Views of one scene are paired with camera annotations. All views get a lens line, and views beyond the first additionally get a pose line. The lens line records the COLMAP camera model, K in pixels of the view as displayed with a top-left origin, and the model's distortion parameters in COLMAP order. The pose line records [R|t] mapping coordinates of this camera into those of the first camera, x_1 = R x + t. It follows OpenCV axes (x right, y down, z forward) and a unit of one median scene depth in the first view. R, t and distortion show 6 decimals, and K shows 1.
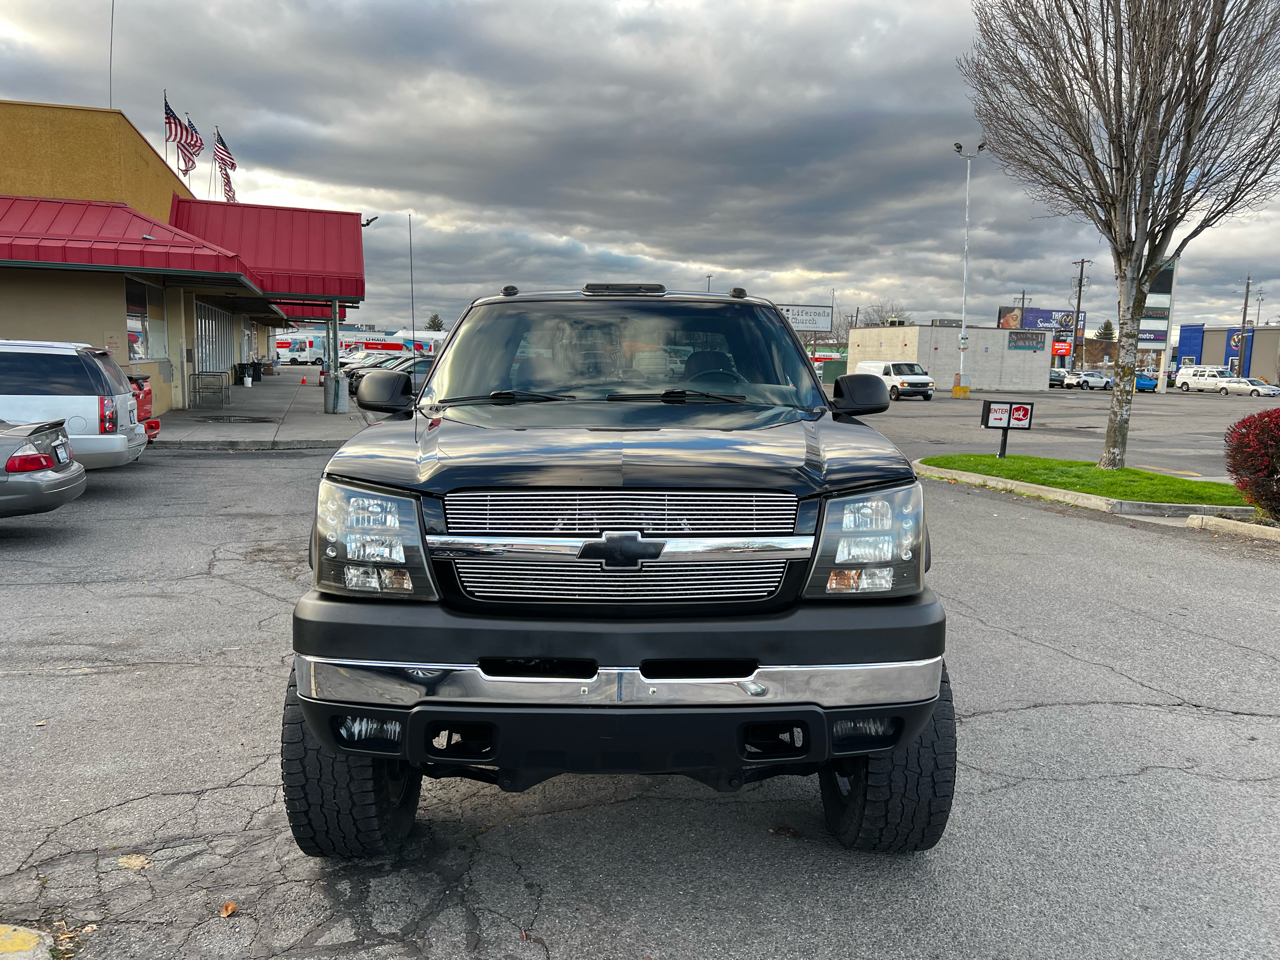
lens RADIAL K [[955.2, 0, 640.4], [0, 955.2, 486.7], [0, 0, 1]] dist [0.048023, -0.055469]
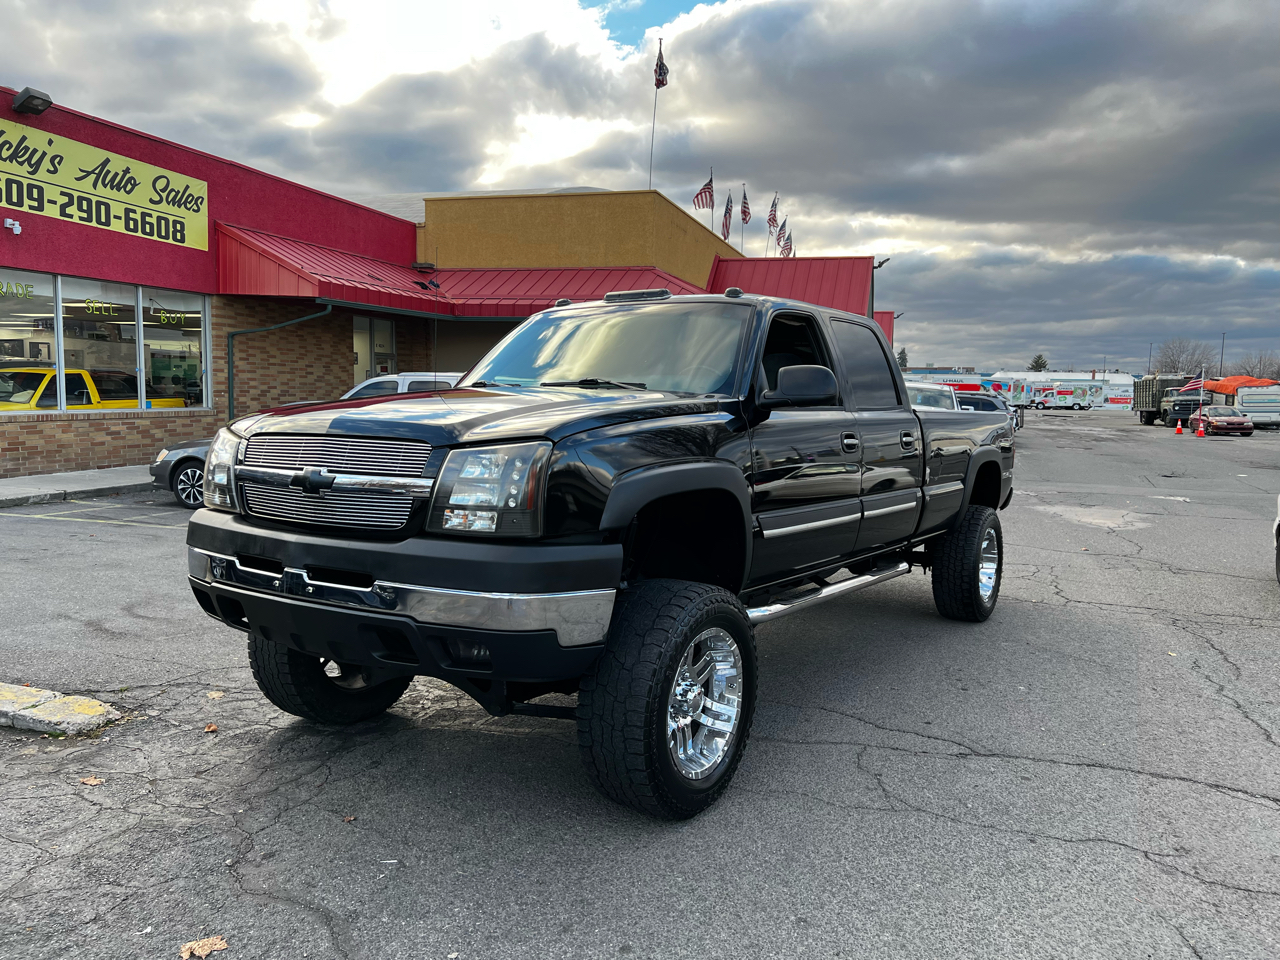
lens RADIAL K [[955.2, 0, 635.5], [0, 955.2, 479.9], [0, 0, 1]] dist [0.048023, -0.055469]
pose [[0.821333, 0.043271, -0.568806, 0.855849], [-0.072463, 0.996955, -0.028792, 0.055009], [0.565828, 0.064865, 0.821968, 0.127451]]
